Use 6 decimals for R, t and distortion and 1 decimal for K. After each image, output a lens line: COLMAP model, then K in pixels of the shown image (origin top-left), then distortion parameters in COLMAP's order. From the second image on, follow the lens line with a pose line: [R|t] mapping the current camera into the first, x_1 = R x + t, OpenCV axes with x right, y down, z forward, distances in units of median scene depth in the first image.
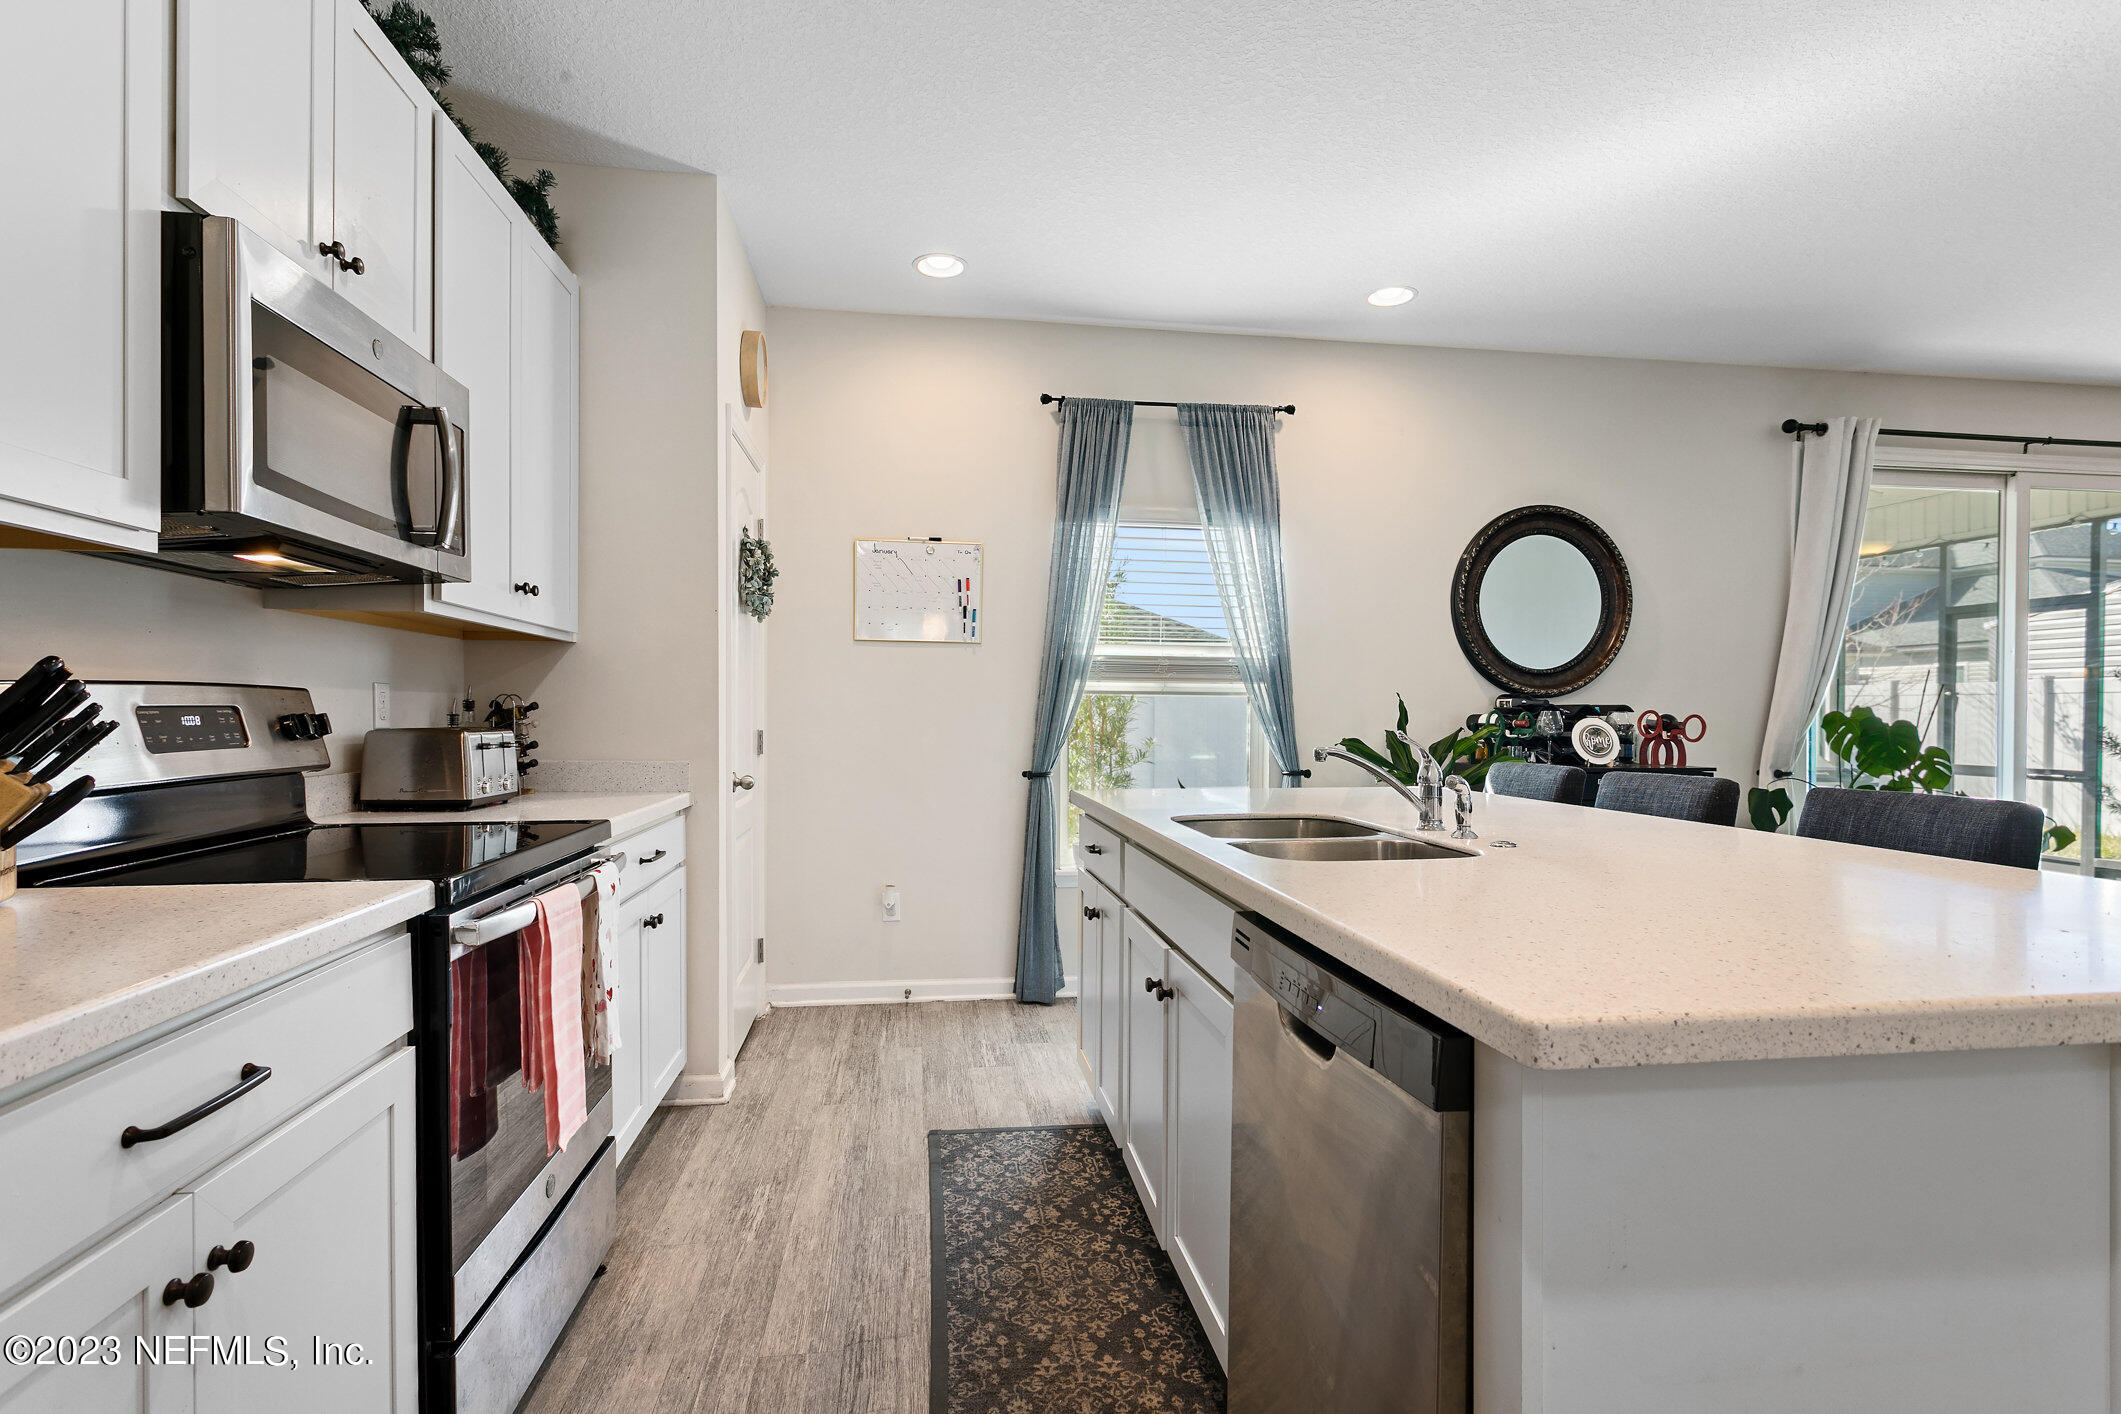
lens RADIAL K [[1028.6, 0, 1055.8], [0, 1028.6, 733.5], [0, 0, 1]] dist [-0.001777, 0.001860]
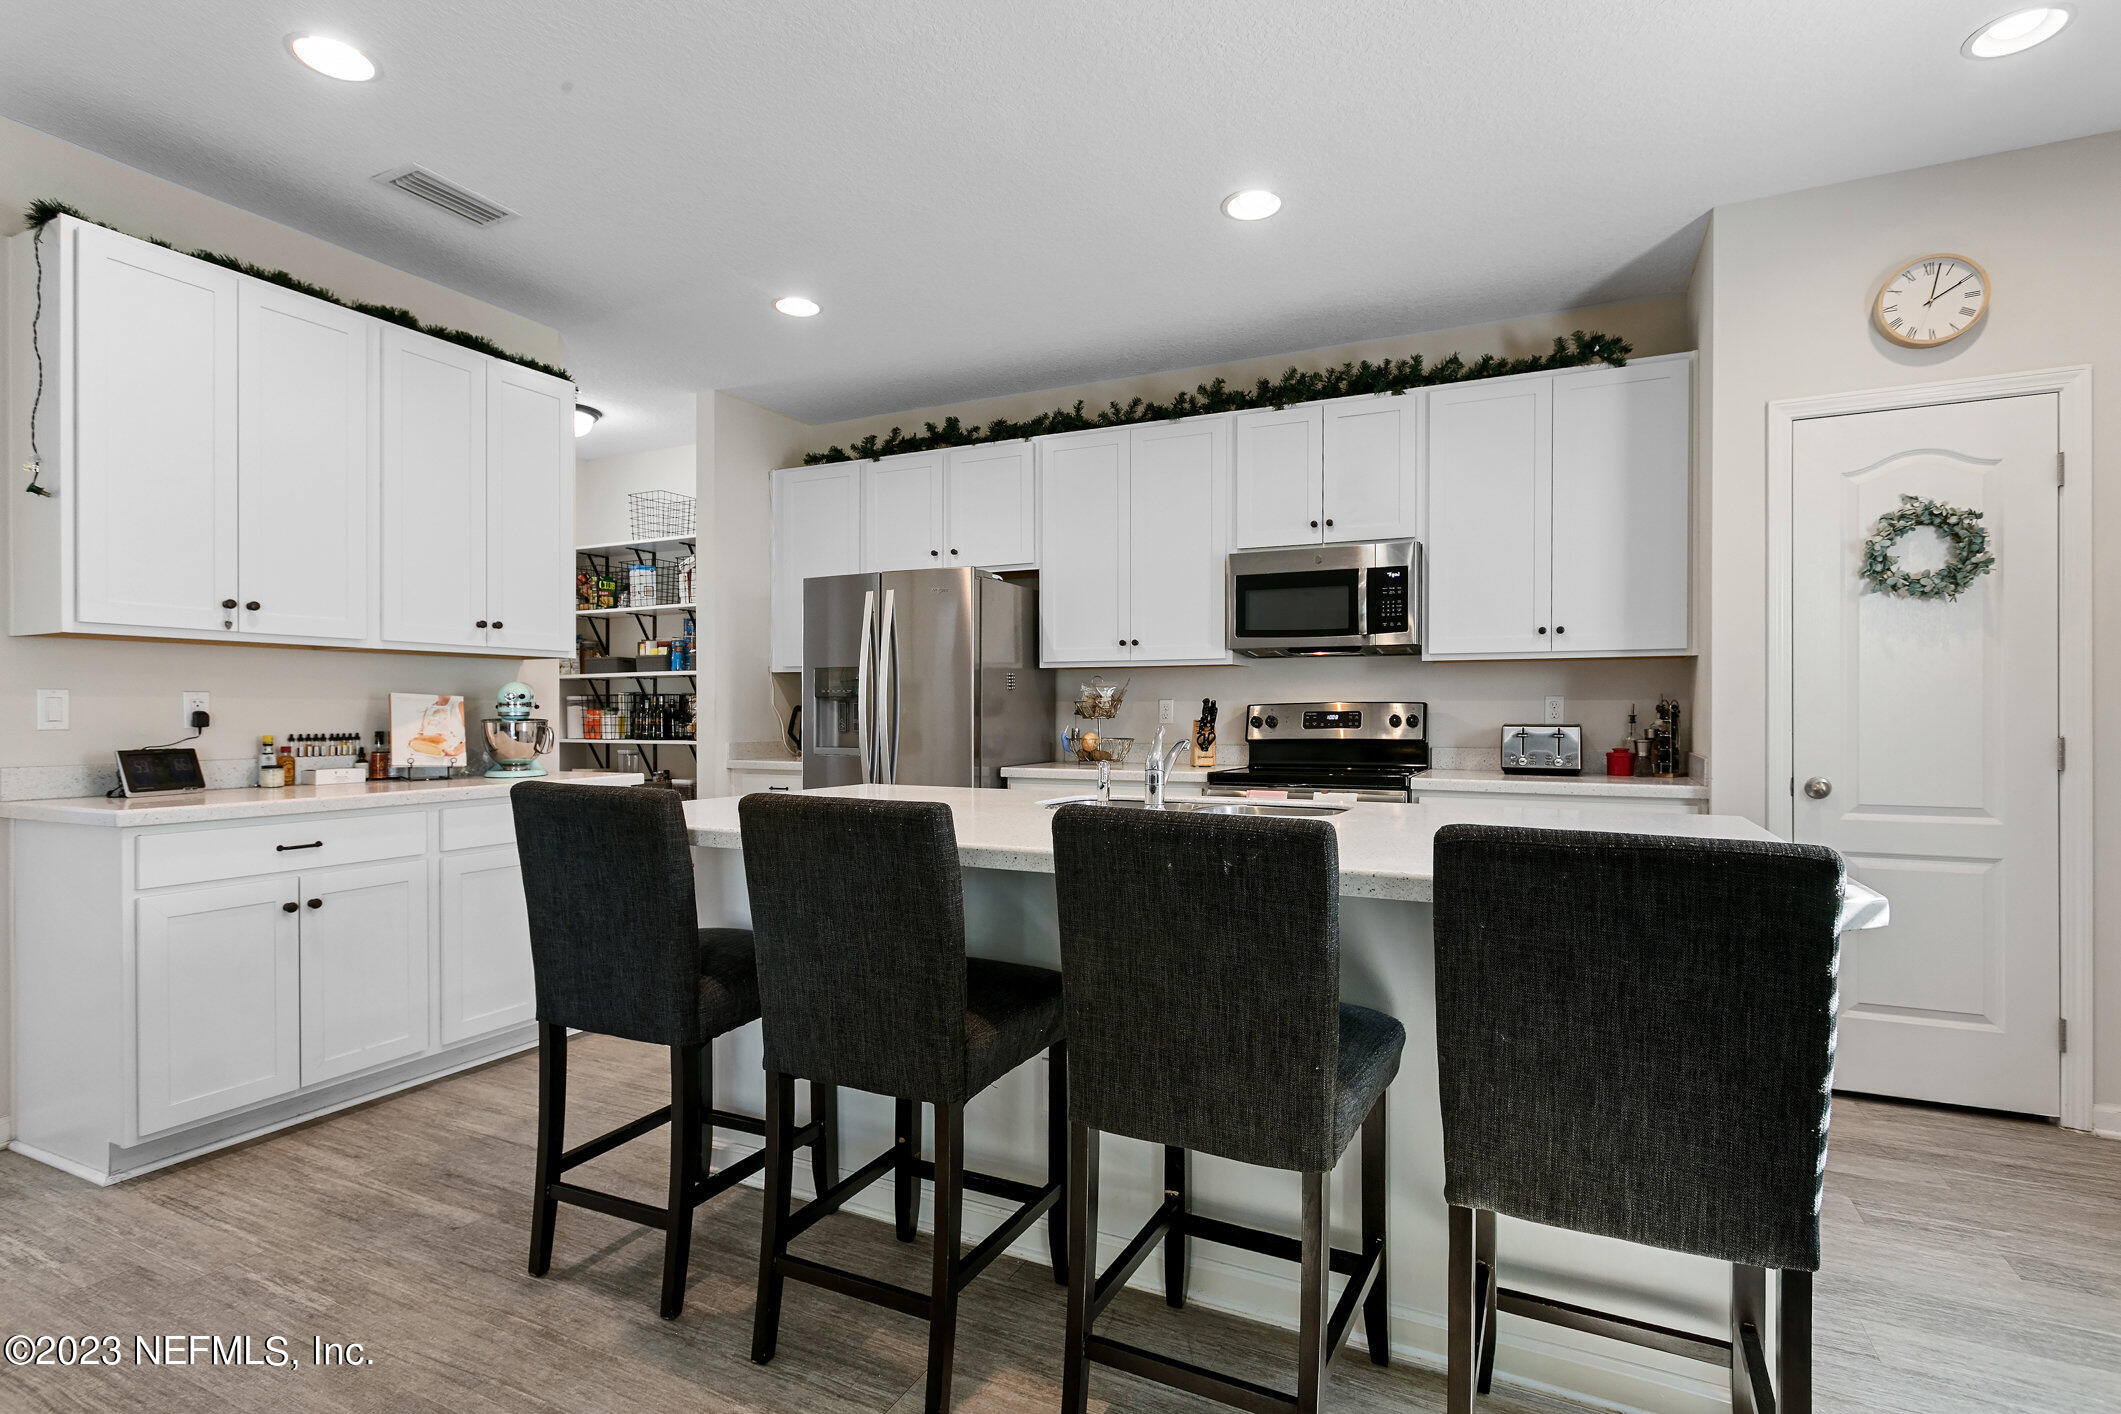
lens RADIAL K [[1028.6, 0, 1054.6], [0, 1028.6, 722.4], [0, 0, 1]] dist [-0.001777, 0.001860]
pose [[-0.569779, 0.003296, -0.821792, 0.688873], [-0.018964, 0.999673, 0.017157, -0.012126], [0.821579, 0.025360, -0.569530, 0.772744]]
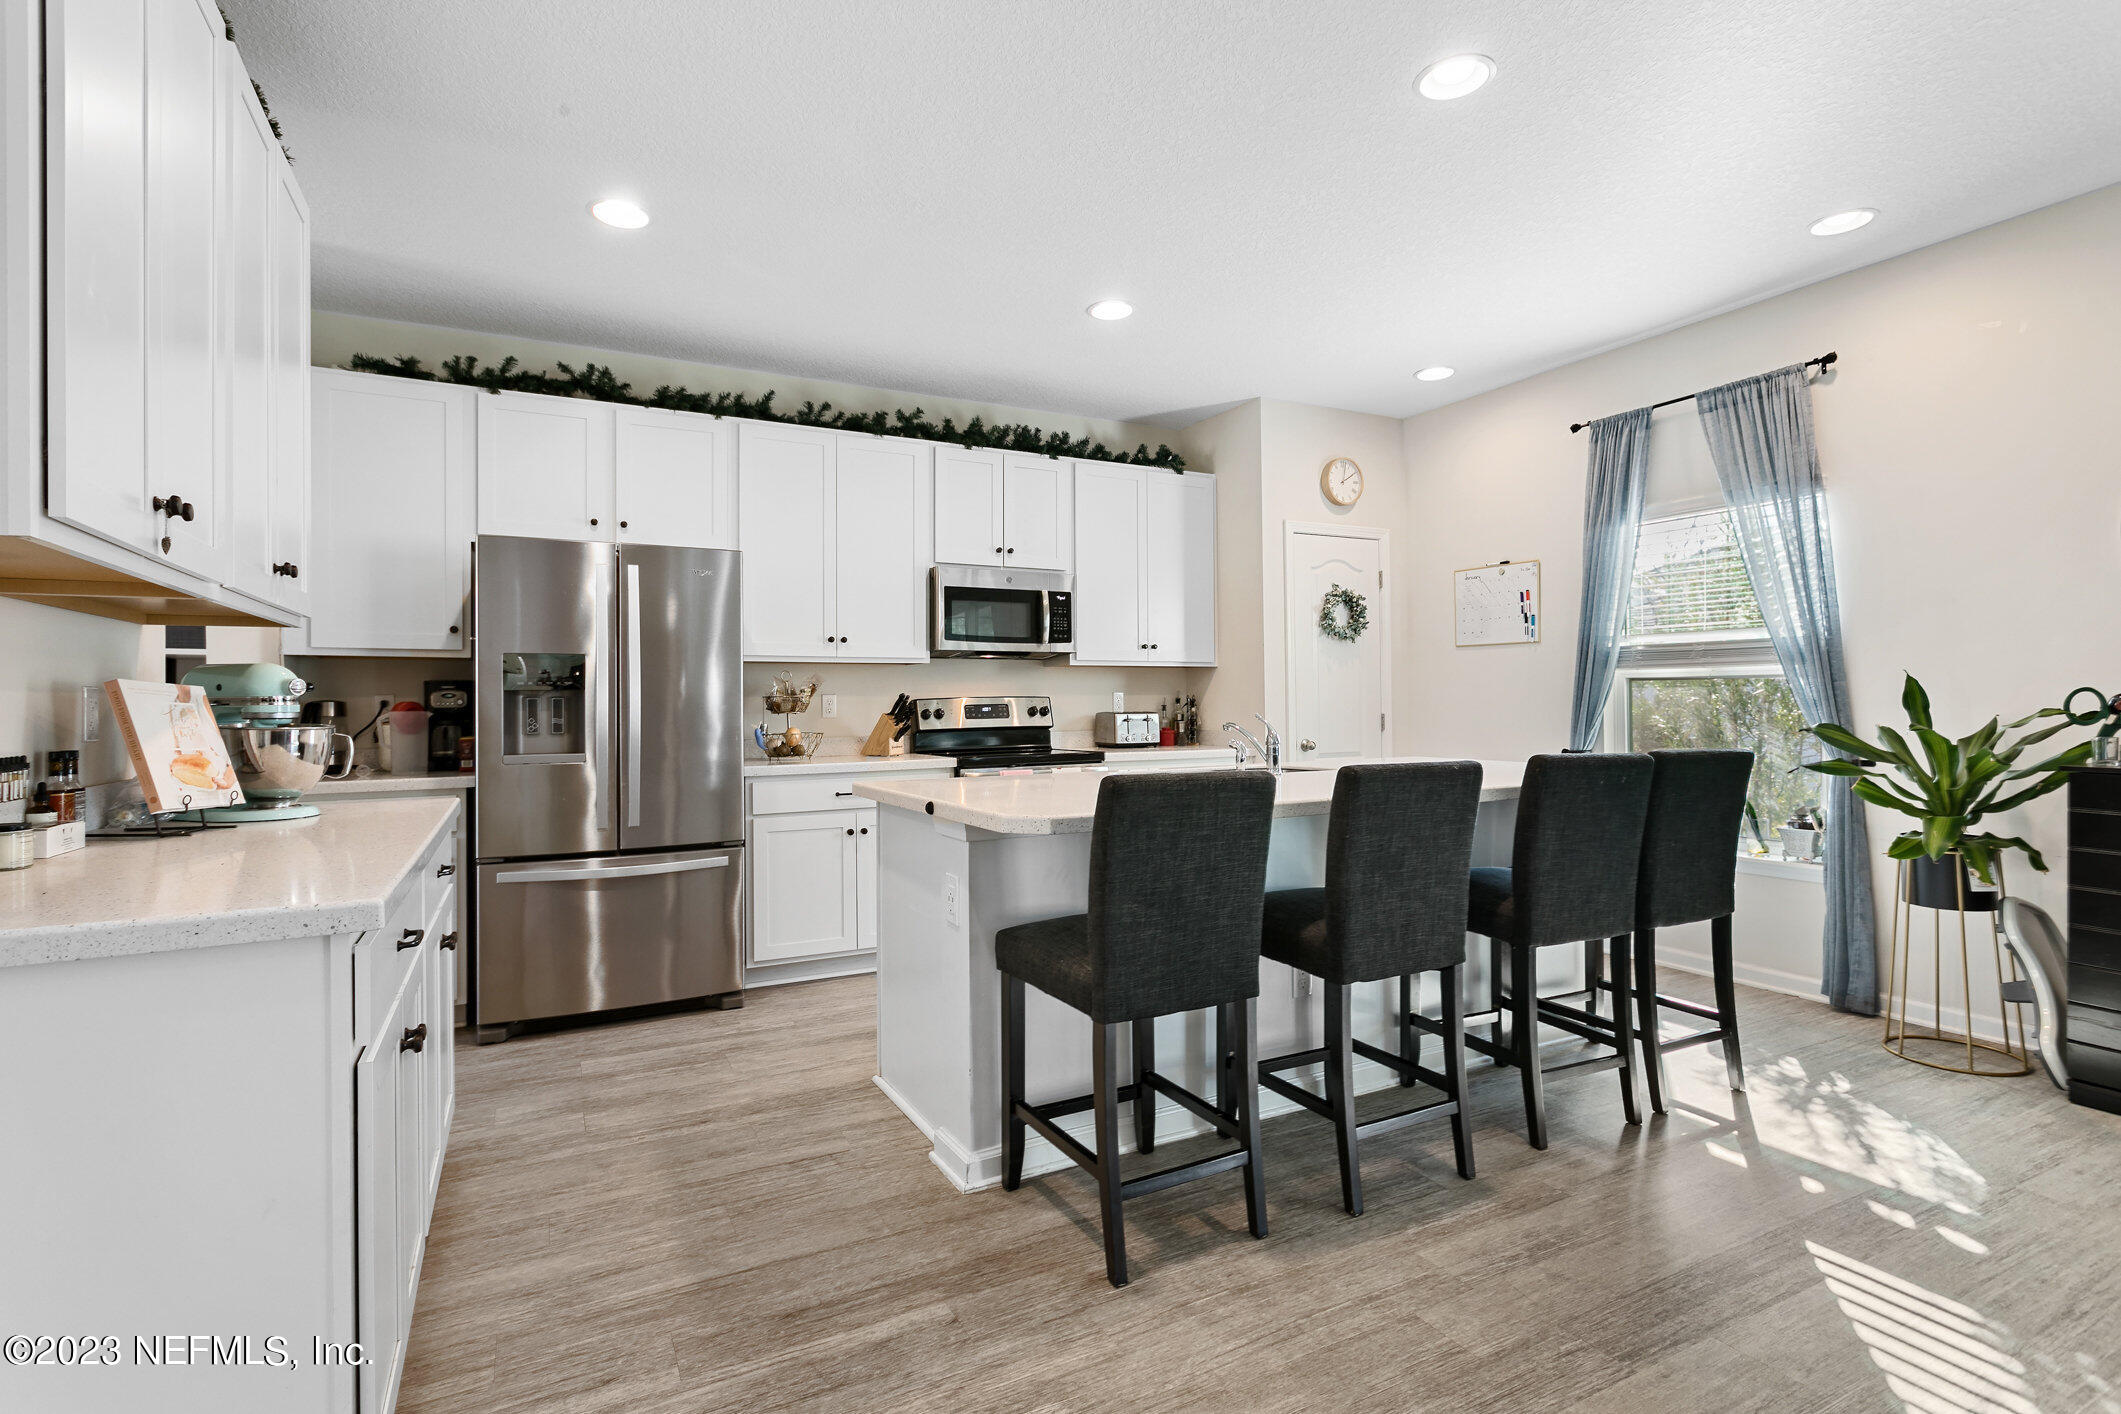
lens RADIAL K [[1028.6, 0, 1032.3], [0, 1028.6, 697.0], [0, 0, 1]] dist [-0.001777, 0.001860]
pose [[0.322465, -0.015157, -0.946460, 0.880996], [-0.006952, 0.999807, -0.018380, 0.002889], [0.946556, 0.012507, 0.322297, 0.052983]]
